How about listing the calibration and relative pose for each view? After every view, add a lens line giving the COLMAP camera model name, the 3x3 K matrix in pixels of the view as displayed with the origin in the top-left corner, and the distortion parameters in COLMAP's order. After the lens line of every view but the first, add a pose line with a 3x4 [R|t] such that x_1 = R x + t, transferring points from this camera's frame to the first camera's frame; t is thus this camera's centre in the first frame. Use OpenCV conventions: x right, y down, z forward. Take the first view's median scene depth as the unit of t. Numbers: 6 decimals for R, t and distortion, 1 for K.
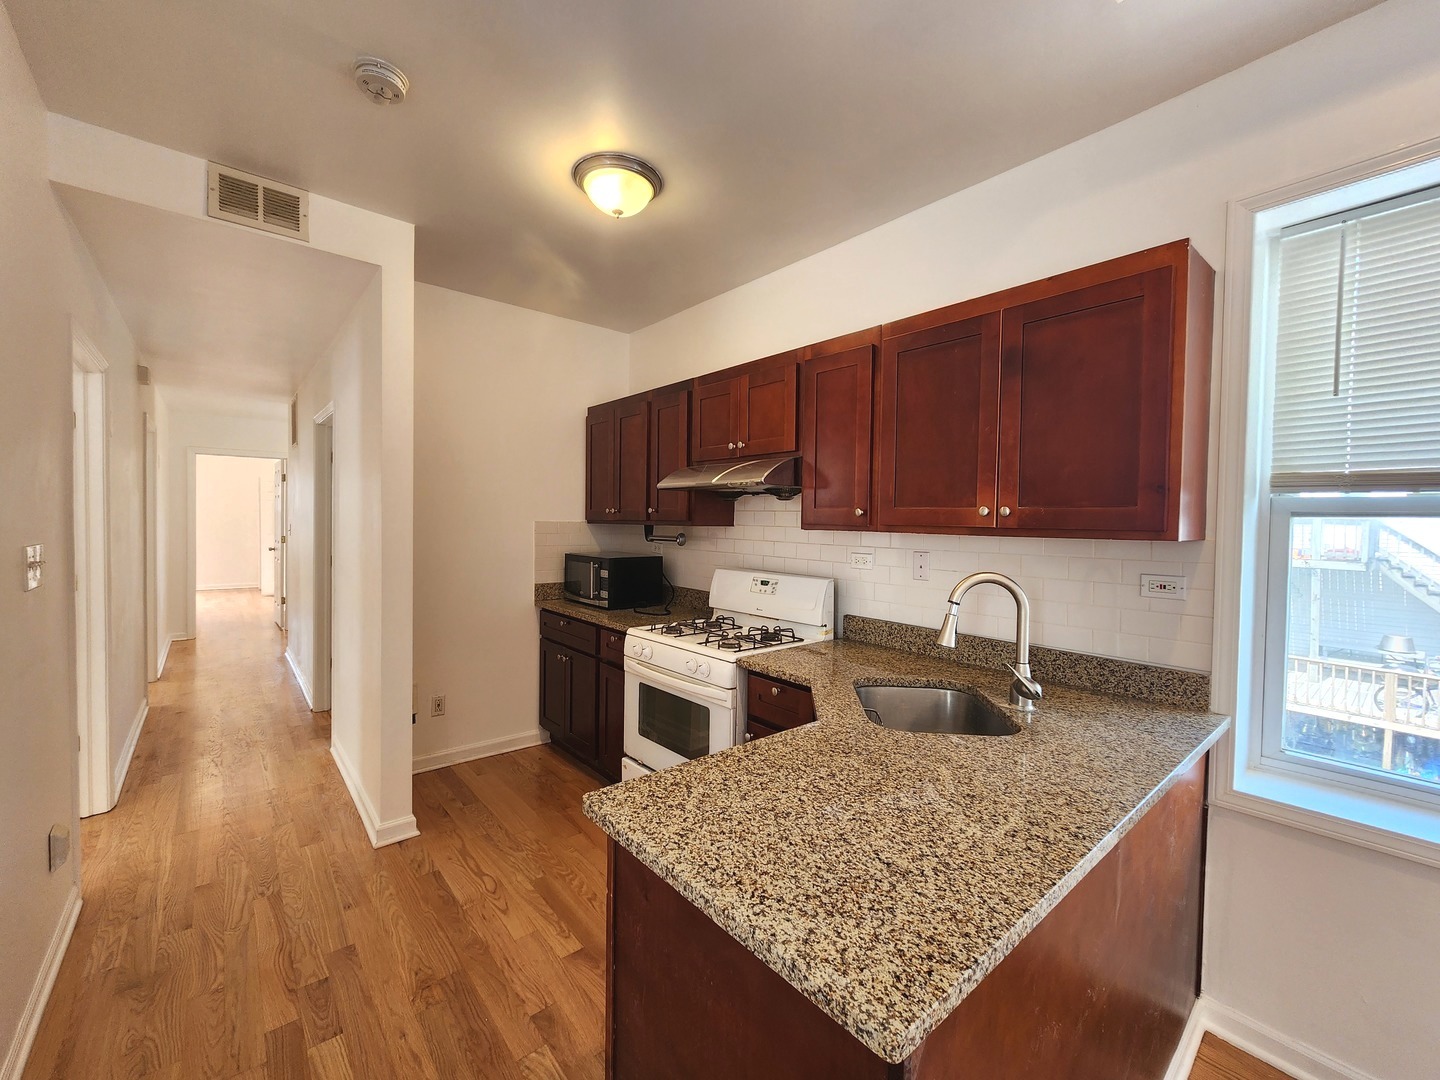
lens RADIAL K [[591.4, 0, 725.4], [0, 591.4, 535.4], [0, 0, 1]] dist [-0.001332, -0.000163]
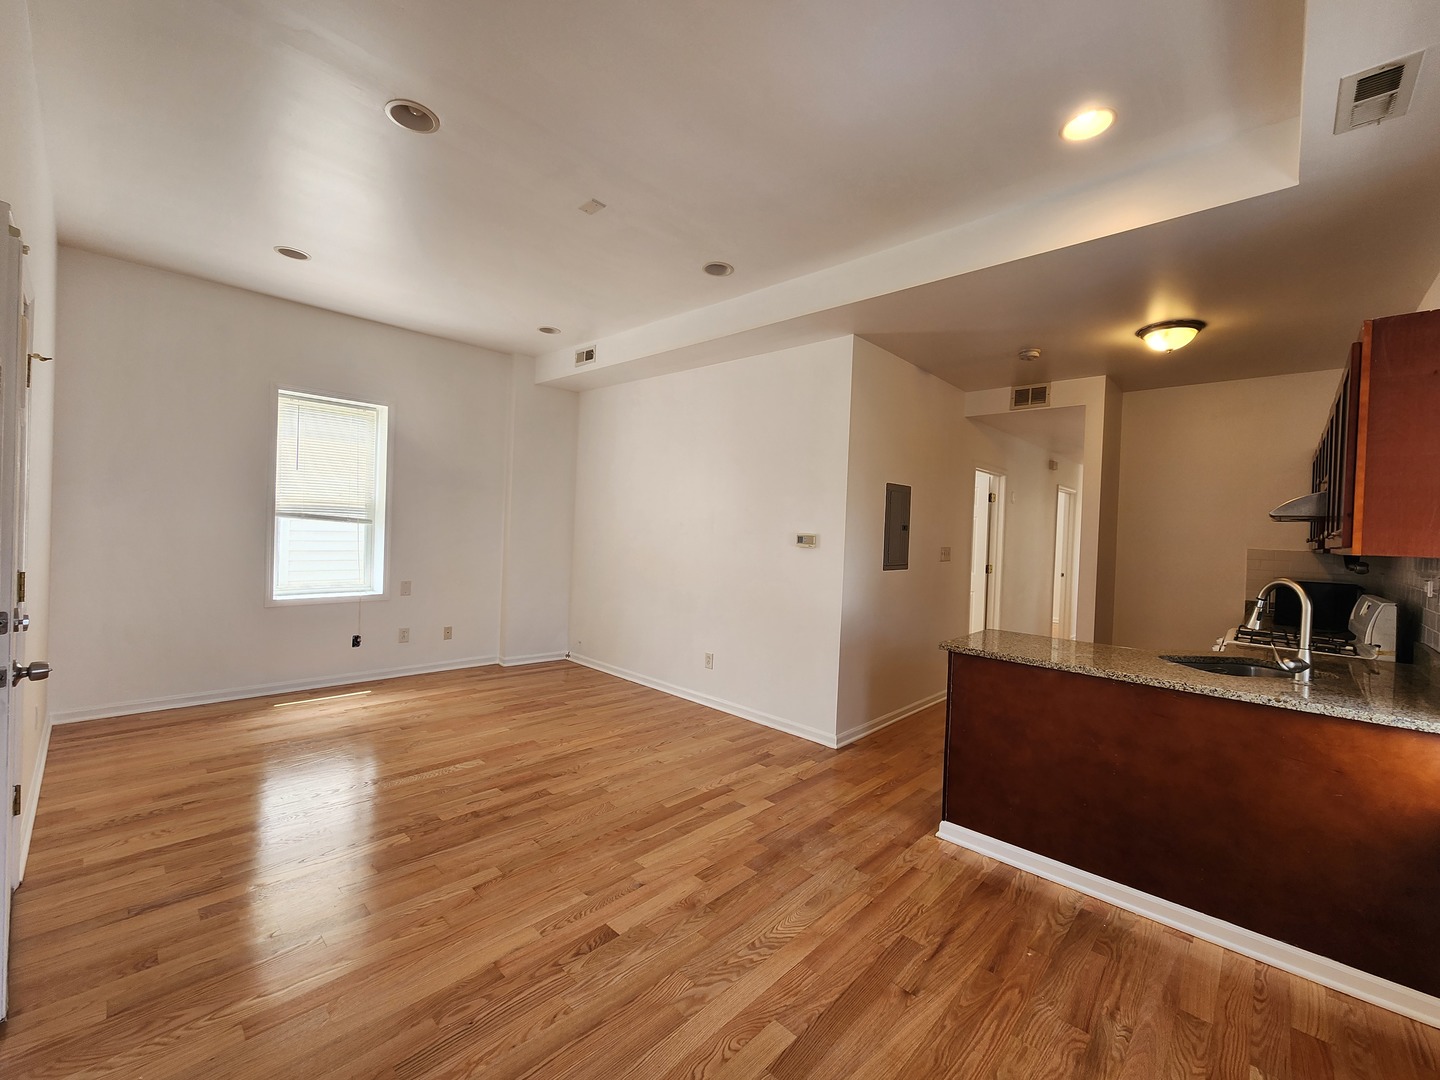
lens RADIAL K [[591.4, 0, 725.4], [0, 591.4, 535.4], [0, 0, 1]] dist [-0.001332, -0.000163]
pose [[0.120164, 0.003417, -0.992748, 1.002724], [-0.063976, 0.997942, -0.004309, 0.028368], [0.990690, 0.064030, 0.120135, -0.282521]]
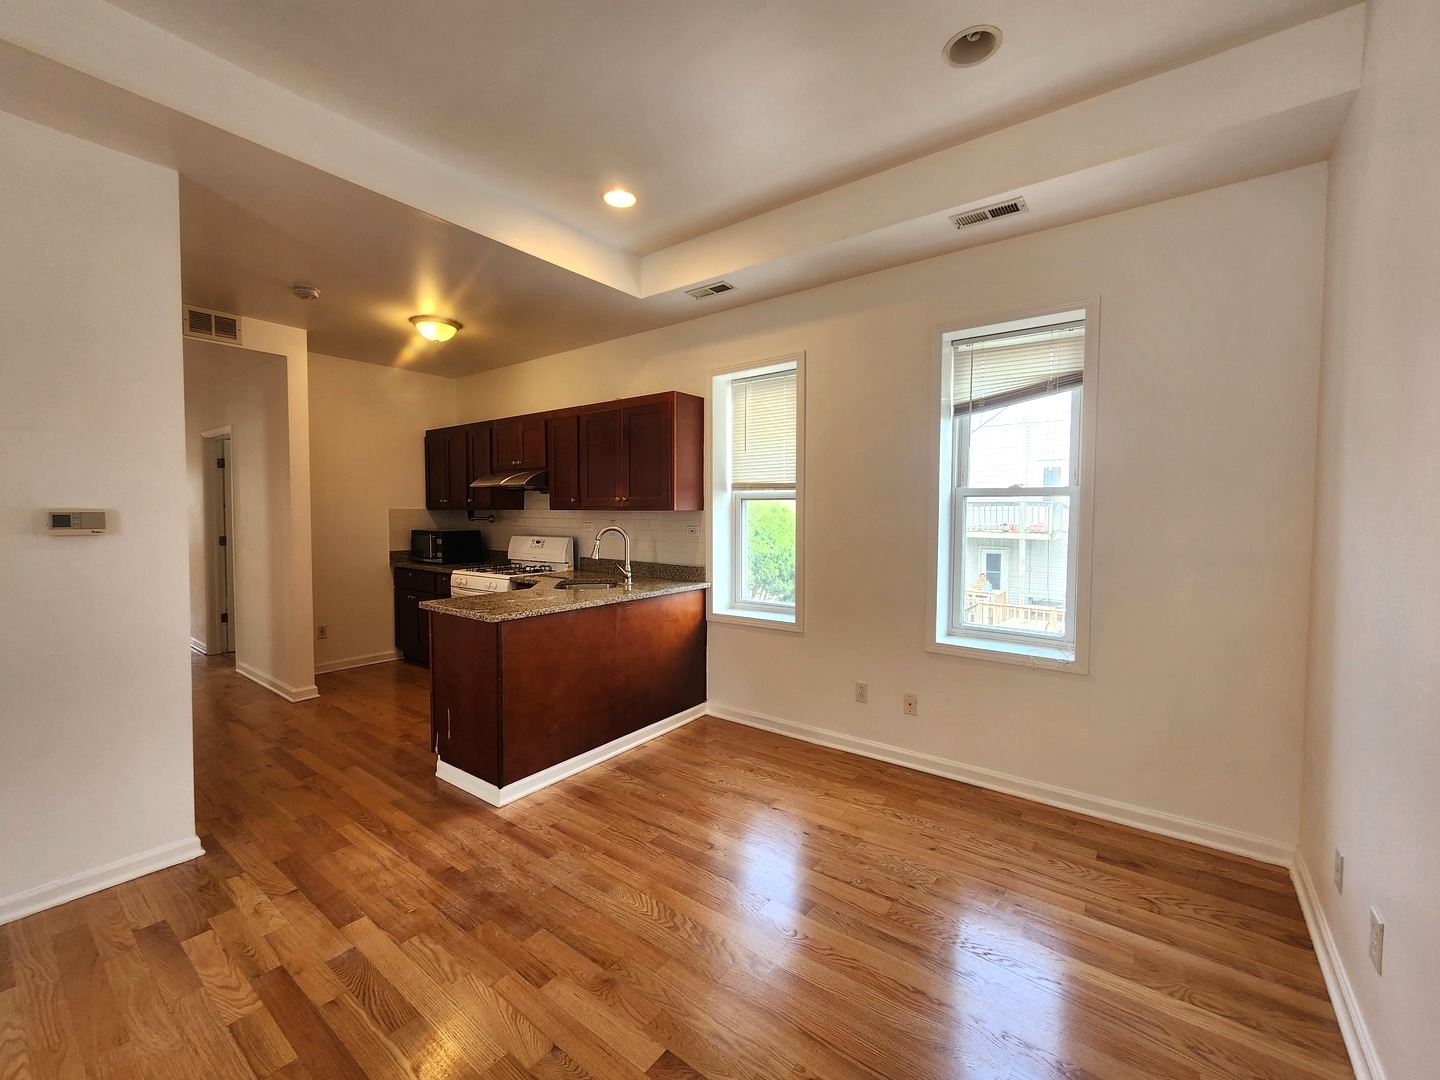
lens RADIAL K [[591.4, 0, 725.4], [0, 591.4, 535.4], [0, 0, 1]] dist [-0.001332, -0.000163]
pose [[0.975408, -0.021485, 0.219355, 0.226911], [0.017588, 0.999651, 0.019706, 0.037702], [-0.219702, -0.015363, 0.975446, -0.819617]]
